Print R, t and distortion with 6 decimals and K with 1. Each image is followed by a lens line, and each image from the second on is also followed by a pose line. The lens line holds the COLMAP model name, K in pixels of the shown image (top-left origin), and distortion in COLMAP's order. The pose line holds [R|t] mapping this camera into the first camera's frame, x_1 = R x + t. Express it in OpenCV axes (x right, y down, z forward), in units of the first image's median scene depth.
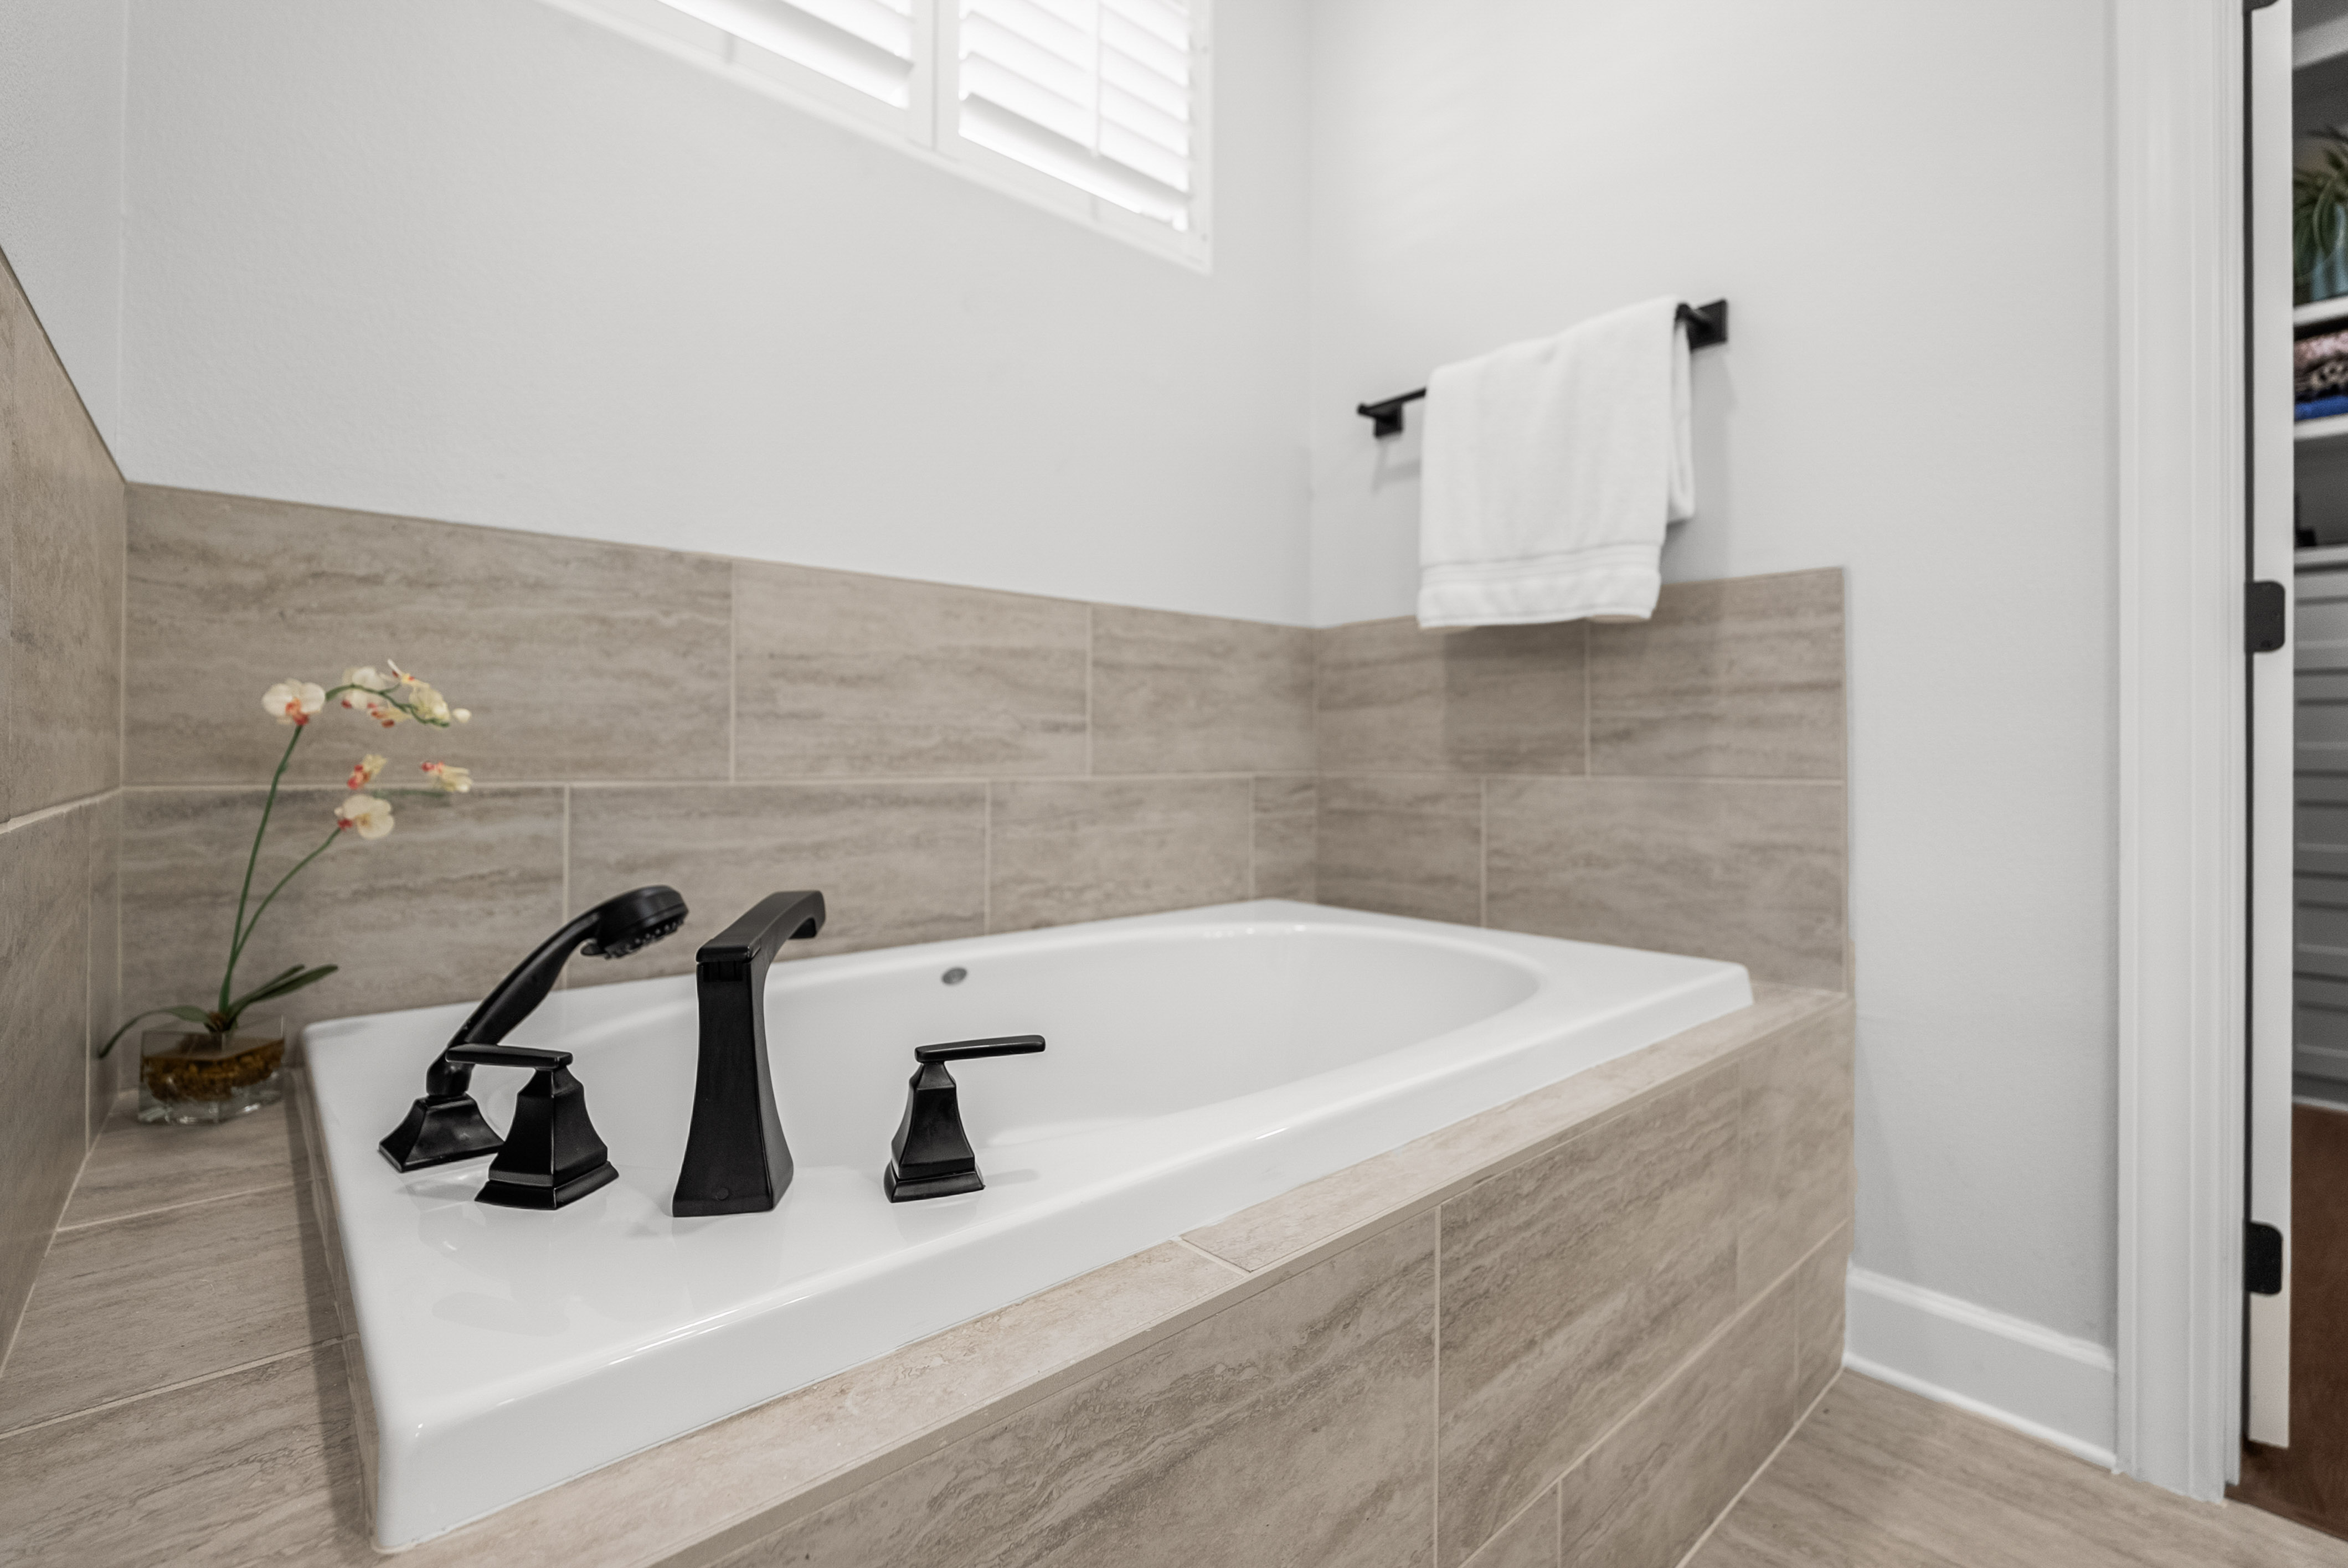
lens RADIAL K [[1057.1, 0, 1184.8], [0, 1057.1, 734.8], [0, 0, 1]] dist [-0.004640, -0.000576]
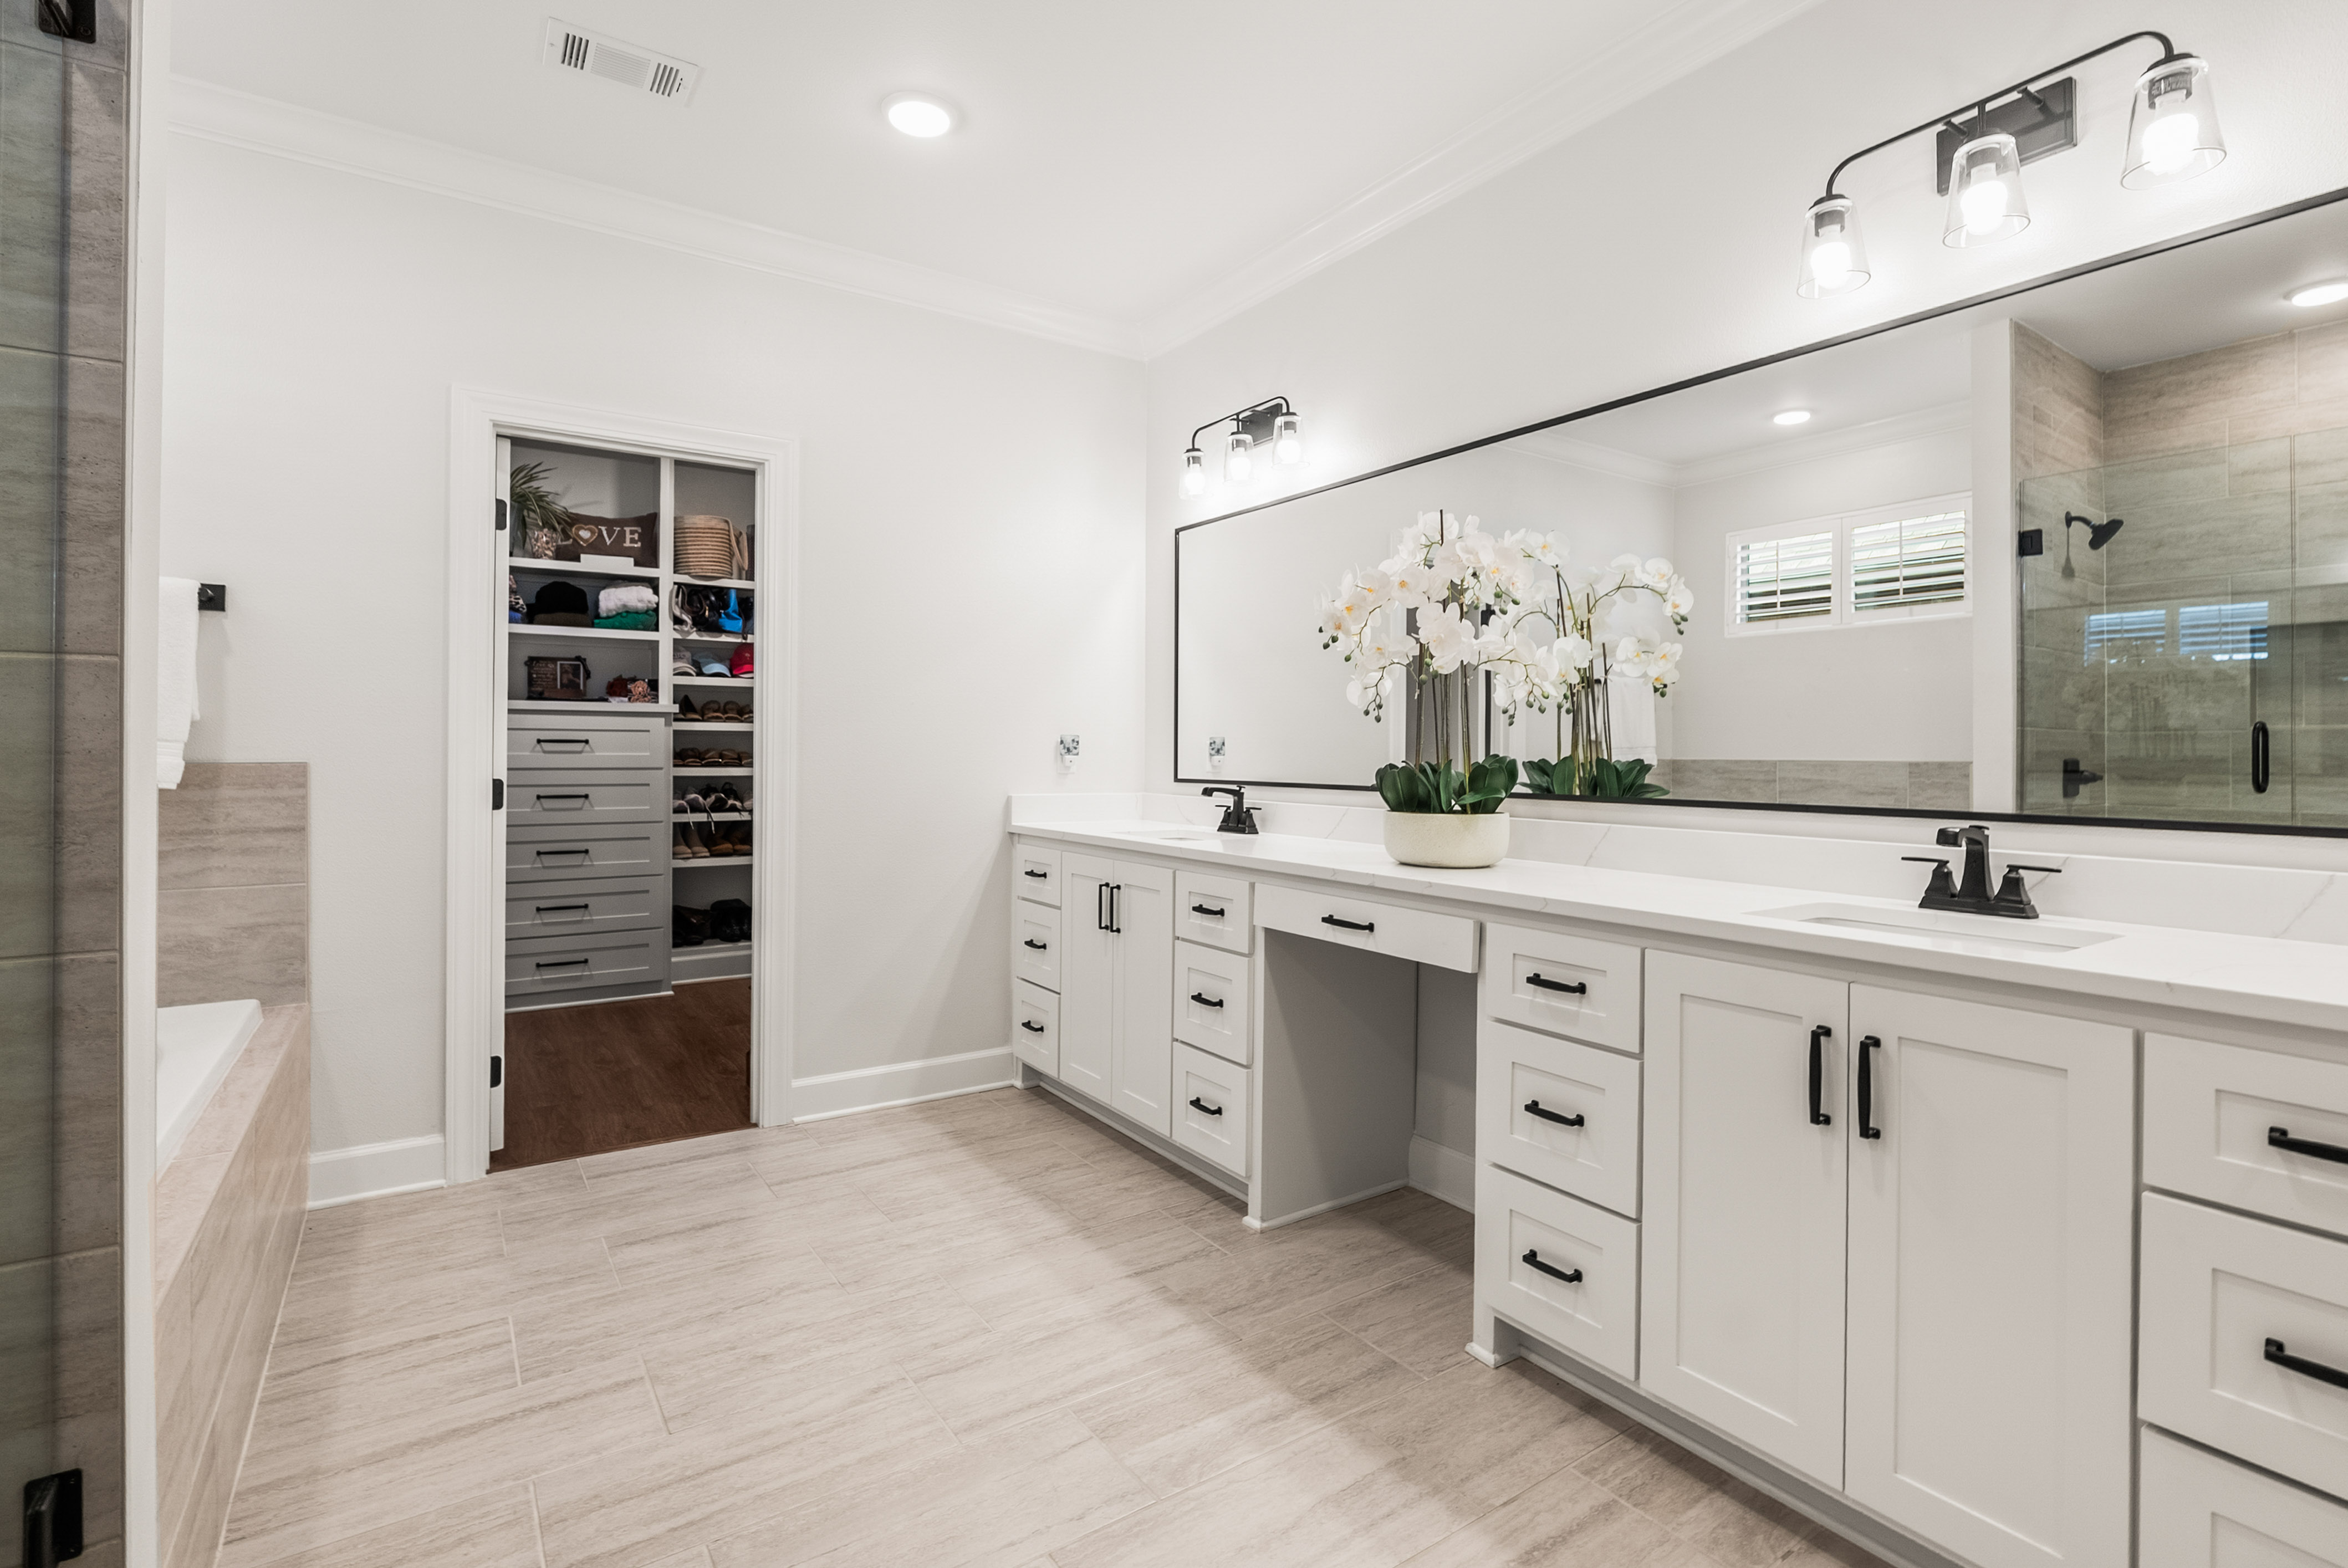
lens RADIAL K [[1099.8, 0, 1176.6], [0, 1099.8, 761.0], [0, 0, 1]] dist [-0.010239, -0.000028]
pose [[0.134530, -0.013832, 0.990813, -1.239844], [-0.016063, 0.999741, 0.016137, -0.267044], [-0.990779, -0.018087, 0.134273, -0.861452]]
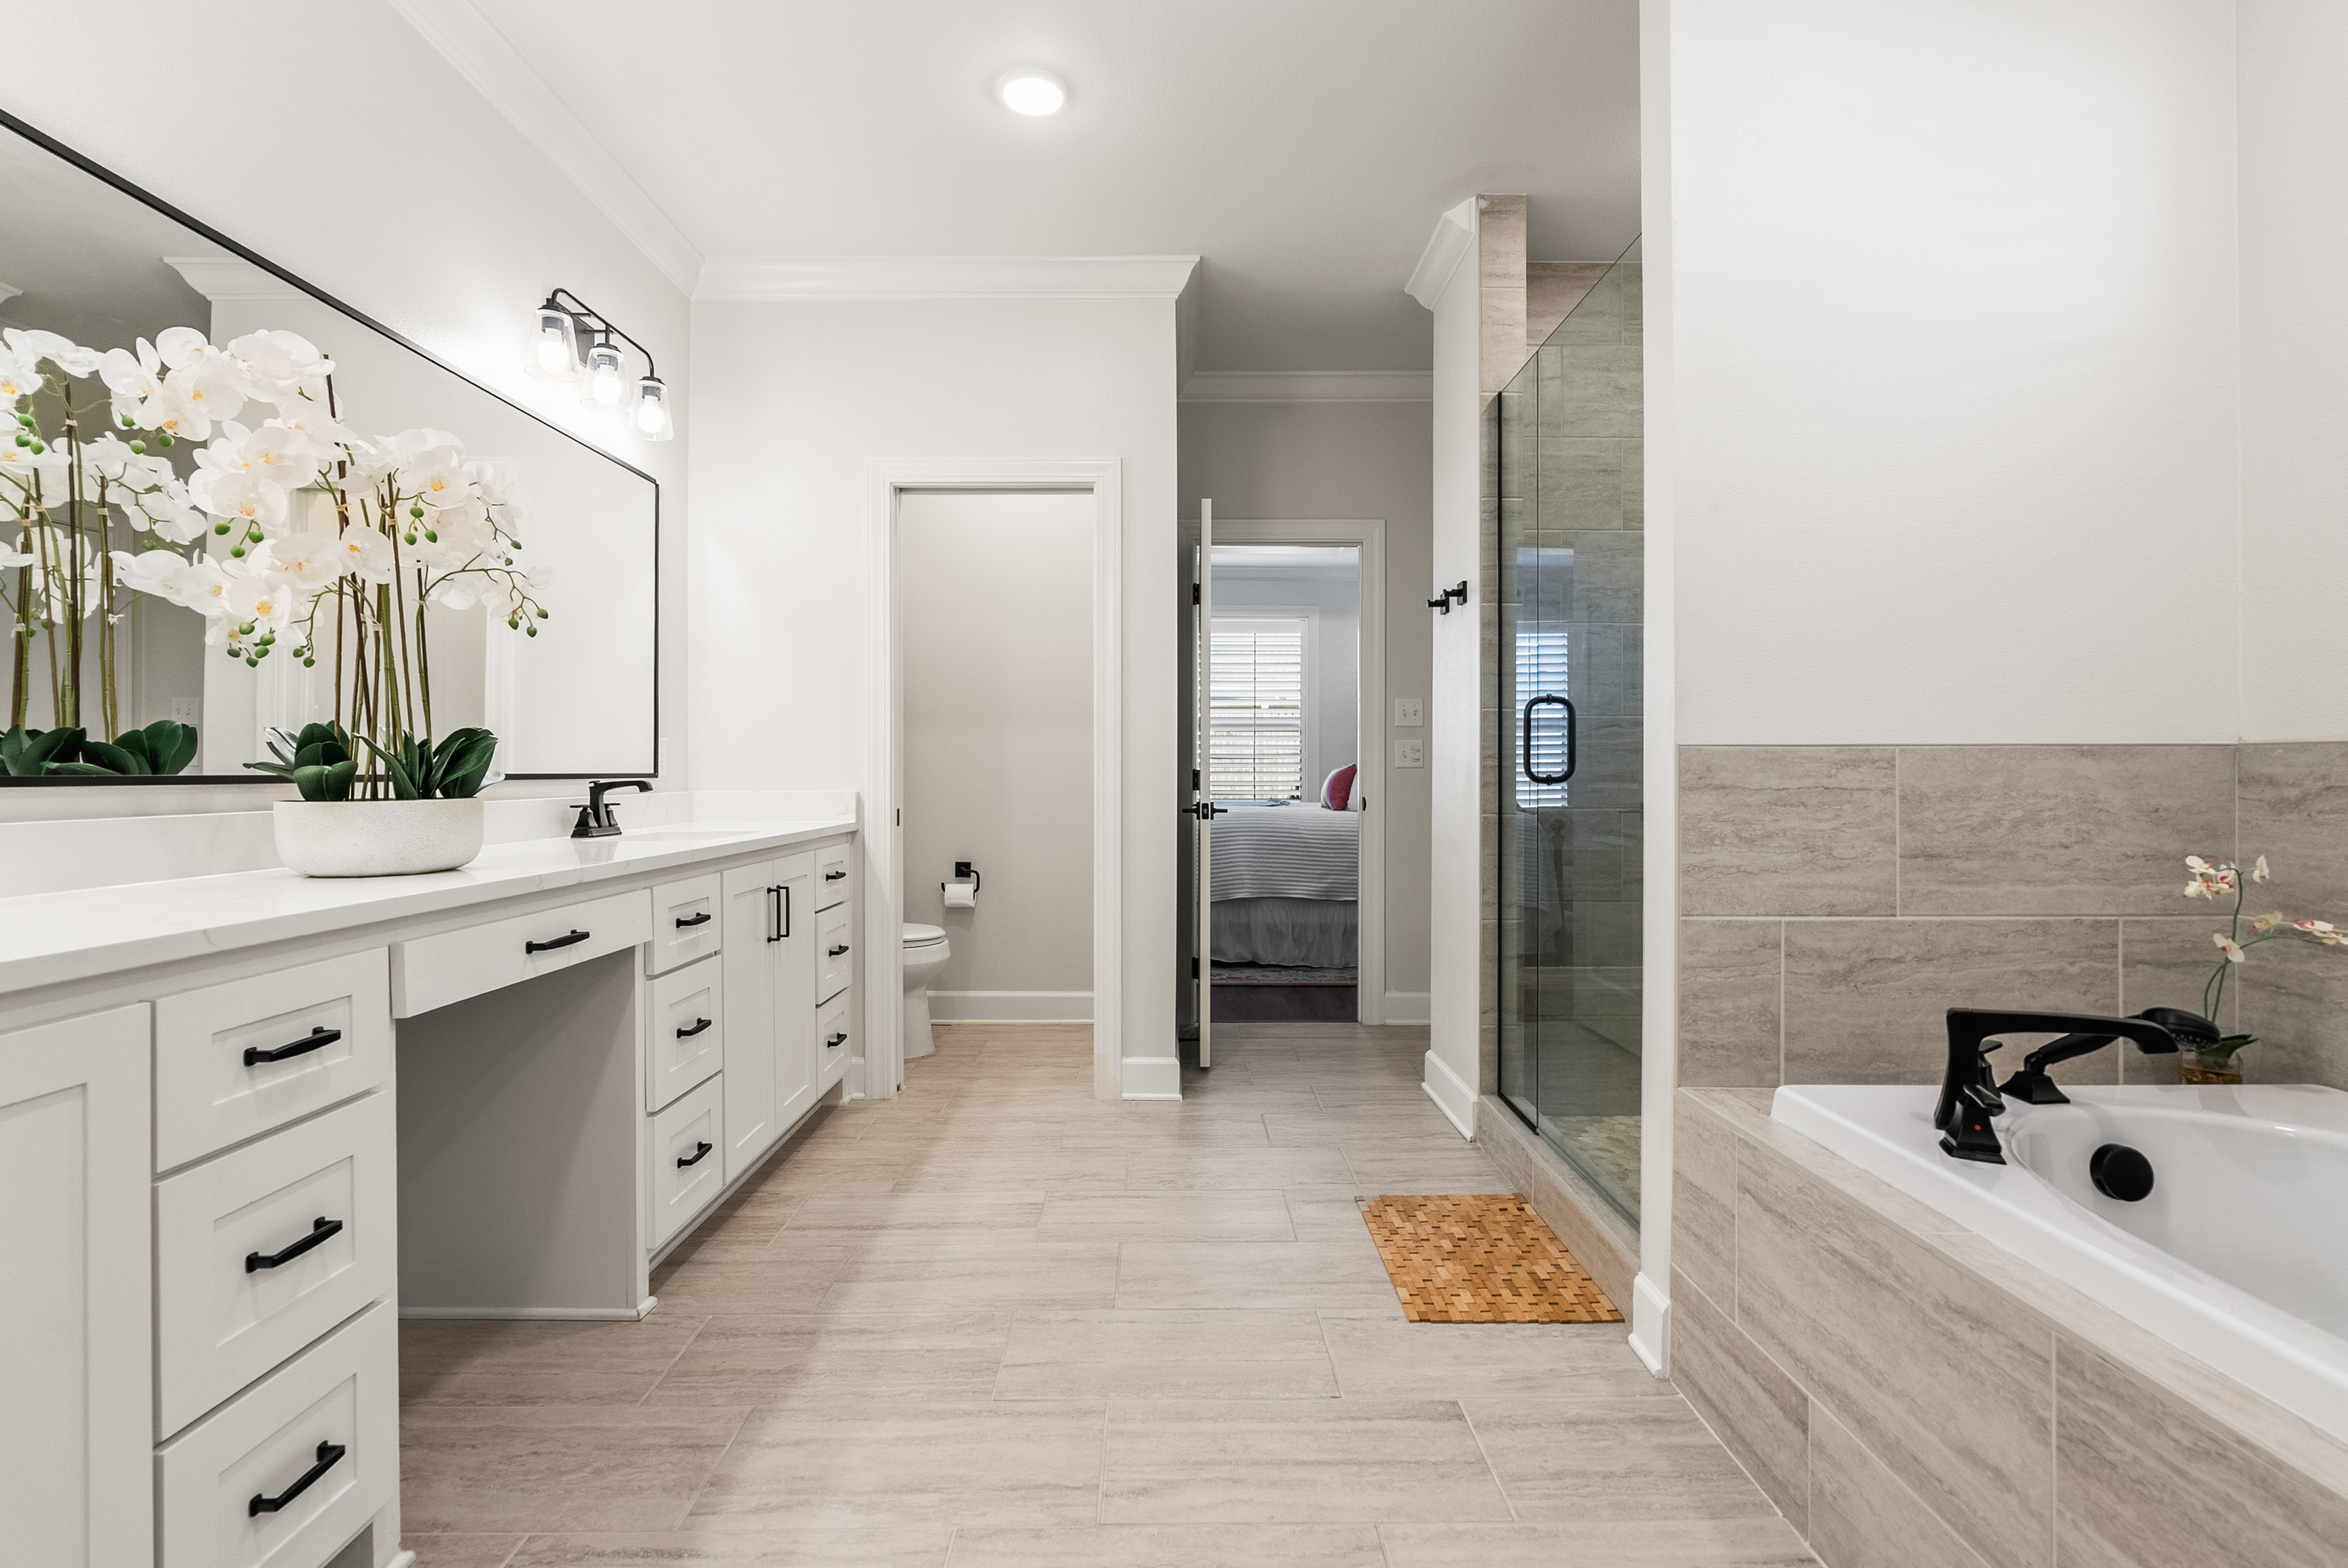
lens RADIAL K [[1070.2, 0, 1180.2], [0, 1070.2, 770.7], [0, 0, 1]] dist [-0.003186, -0.000173]
pose [[-0.656079, -0.005808, -0.754670, 1.358094], [0.003960, 0.999930, -0.011139, -0.162044], [0.754681, -0.010296, -0.656011, 0.742967]]
